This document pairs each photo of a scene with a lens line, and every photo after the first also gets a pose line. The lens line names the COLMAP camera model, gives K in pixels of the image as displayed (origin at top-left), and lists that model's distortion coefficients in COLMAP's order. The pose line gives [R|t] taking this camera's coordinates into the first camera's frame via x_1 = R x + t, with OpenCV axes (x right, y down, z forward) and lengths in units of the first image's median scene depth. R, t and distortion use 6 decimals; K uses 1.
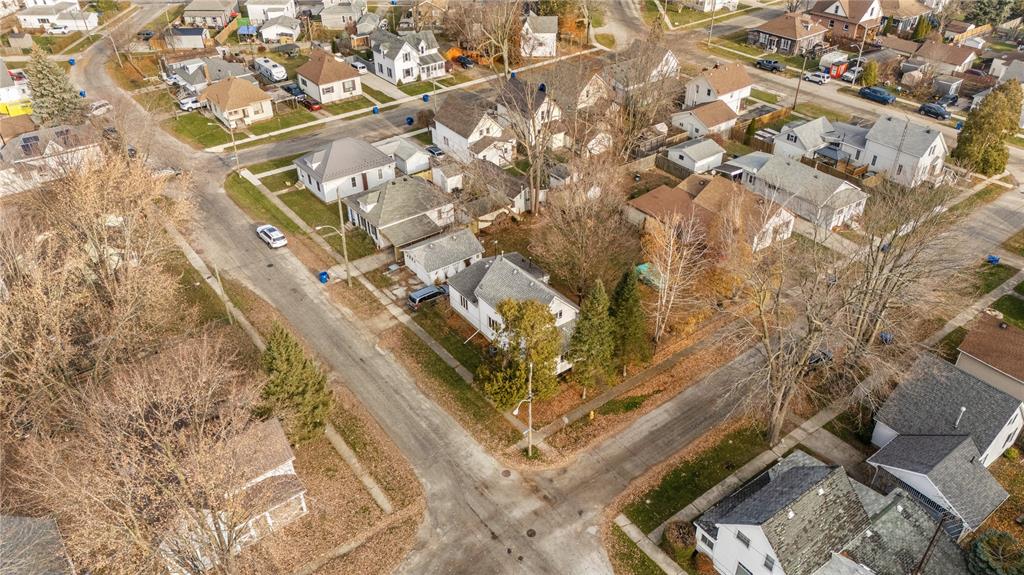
lens RADIAL K [[761.9, 0, 508.0], [0, 761.9, 306.1], [0, 0, 1]] dist [0.085078, -0.074459]
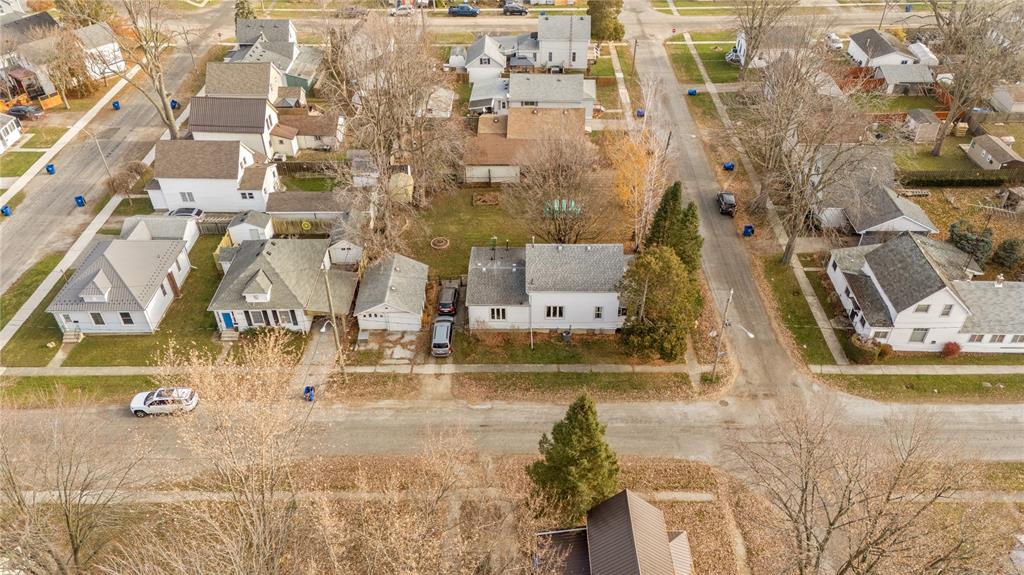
lens RADIAL K [[758.7, 0, 518.8], [0, 758.7, 298.7], [0, 0, 1]] dist [0.079861, -0.074826]
pose [[0.600574, -0.494754, 0.628115, -0.558842], [0.463764, 0.855473, 0.230410, -0.201627], [-0.651332, 0.152919, 0.743224, 0.289143]]
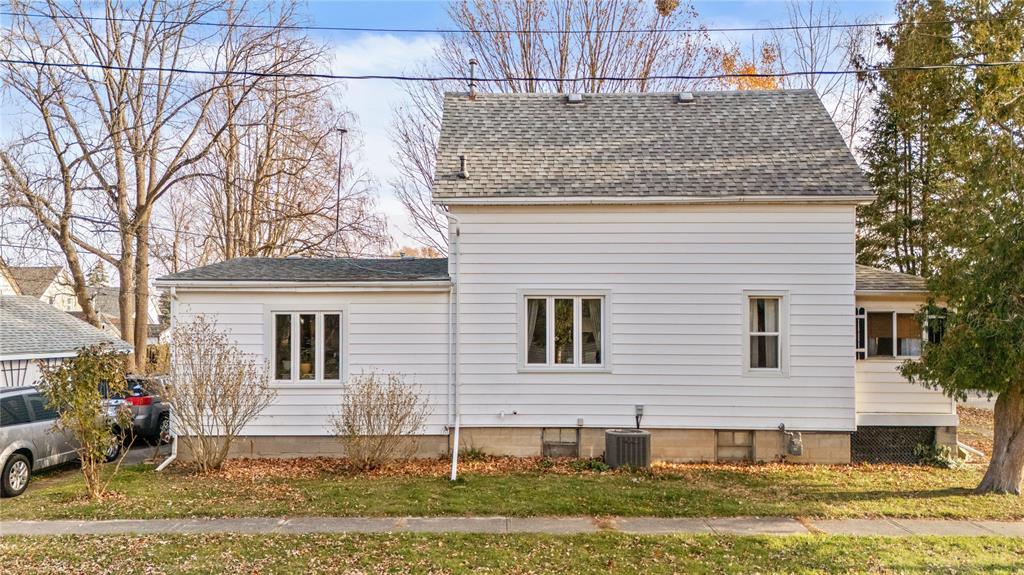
lens RADIAL K [[761.9, 0, 508.0], [0, 761.9, 306.1], [0, 0, 1]] dist [0.085078, -0.074459]
pose [[0.598008, 0.030167, 0.800922, -0.174332], [0.460135, 0.805283, -0.373890, 0.080544], [-0.656249, 0.592122, 0.467685, 0.805437]]
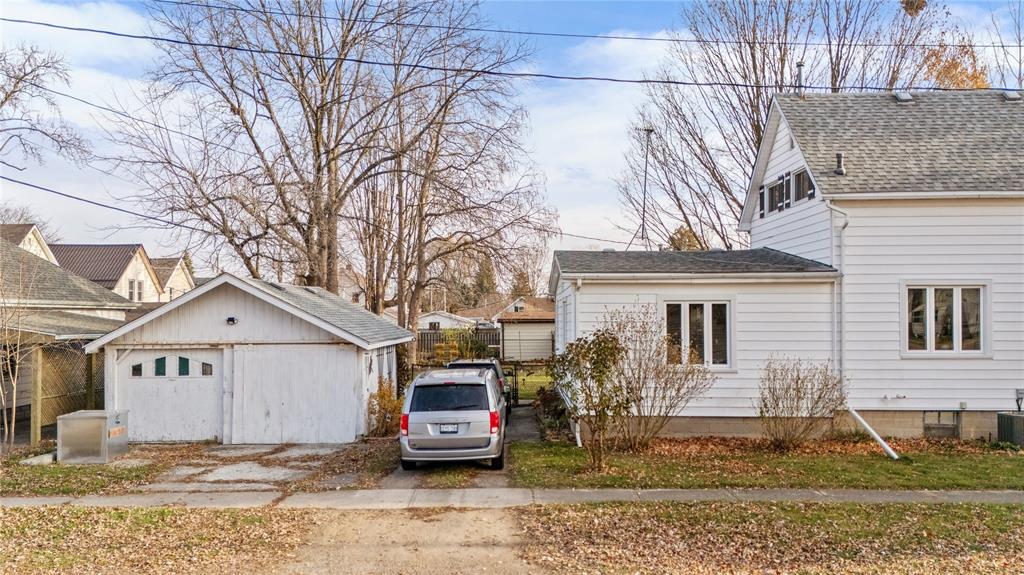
lens RADIAL K [[758.7, 0, 518.8], [0, 758.7, 298.7], [0, 0, 1]] dist [0.079861, -0.074826]
pose [[0.599717, 0.025618, 0.799802, -0.241262], [0.462083, 0.804921, -0.372267, 0.041135], [-0.653314, 0.592829, 0.470887, 0.862249]]
